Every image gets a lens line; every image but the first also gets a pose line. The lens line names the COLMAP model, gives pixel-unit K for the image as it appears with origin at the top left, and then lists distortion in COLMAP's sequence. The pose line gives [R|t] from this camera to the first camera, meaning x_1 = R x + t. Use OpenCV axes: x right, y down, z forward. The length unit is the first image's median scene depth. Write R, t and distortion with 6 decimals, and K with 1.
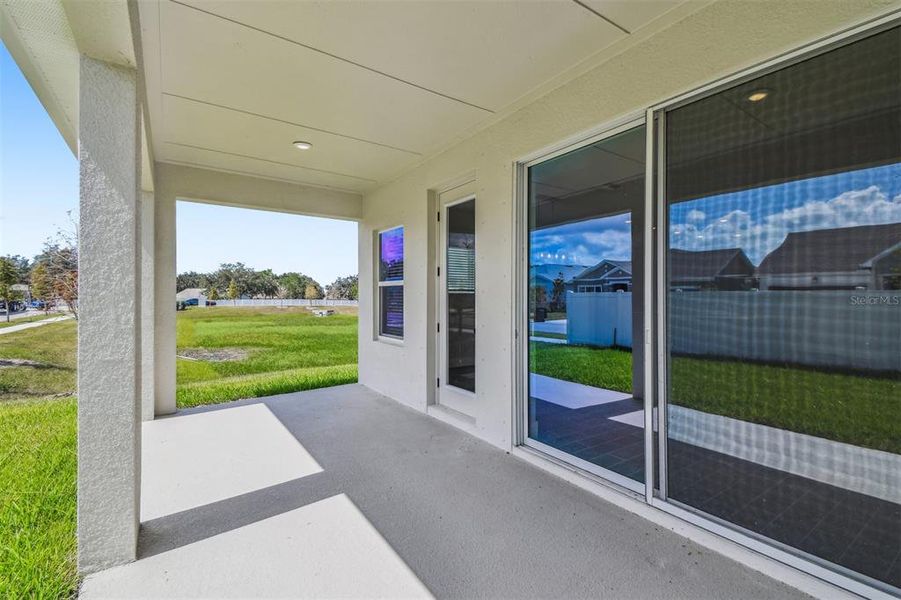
lens RADIAL K [[402.2, 0, 453.9], [0, 402.2, 288.4], [0, 0, 1]] dist [0.041921, -0.000448]
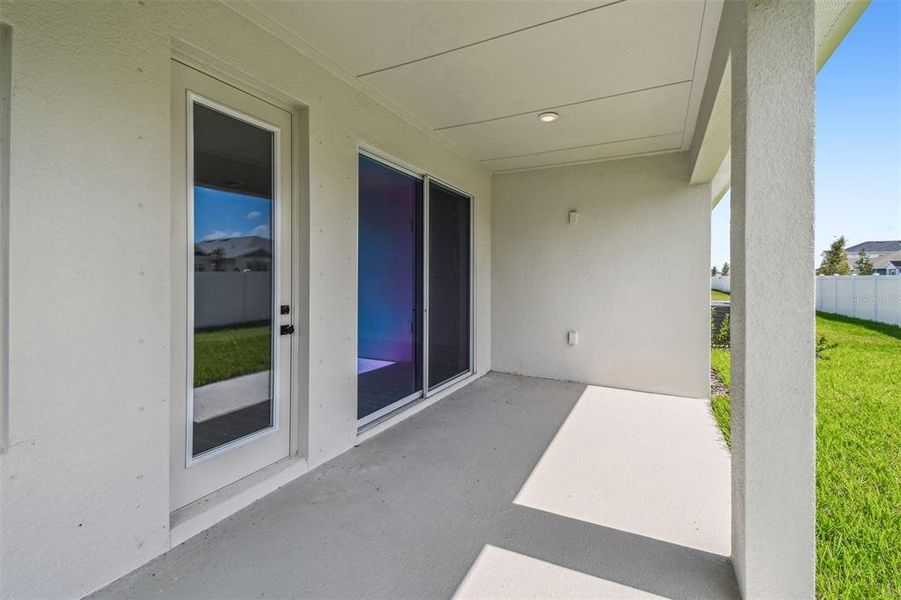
lens RADIAL K [[402.2, 0, 453.9], [0, 402.2, 288.4], [0, 0, 1]] dist [0.041921, -0.000448]
pose [[-0.480636, -0.008020, 0.876883, -0.867602], [-0.006319, 0.999964, 0.005682, 0.030978], [-0.876897, -0.002810, -0.480670, 1.353393]]
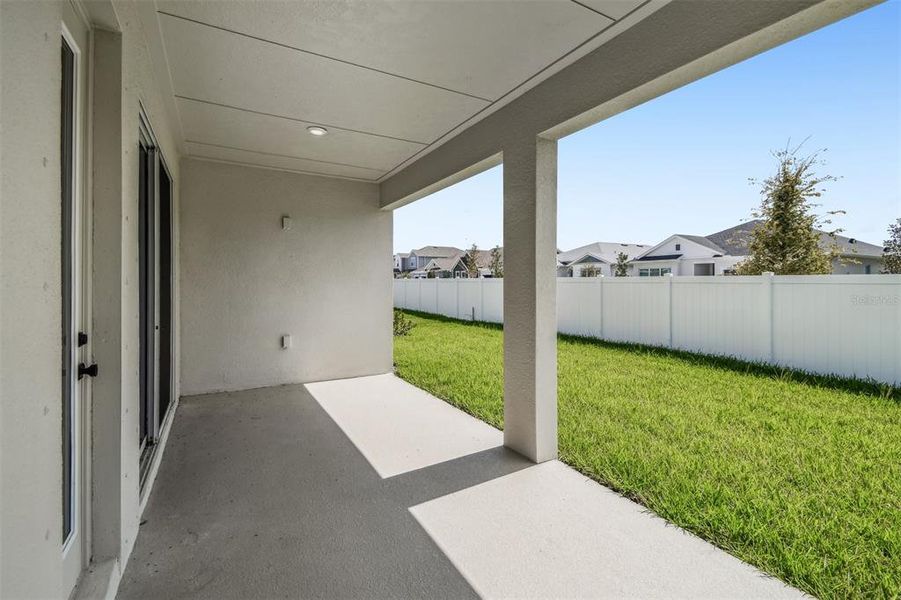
lens RADIAL K [[402.2, 0, 453.9], [0, 402.2, 288.4], [0, 0, 1]] dist [0.041921, -0.000448]
pose [[-0.995543, 0.010162, 0.093761, -0.484414], [0.010587, 0.999936, 0.004040, 0.018642], [-0.093714, 0.005015, -0.995587, 1.764562]]
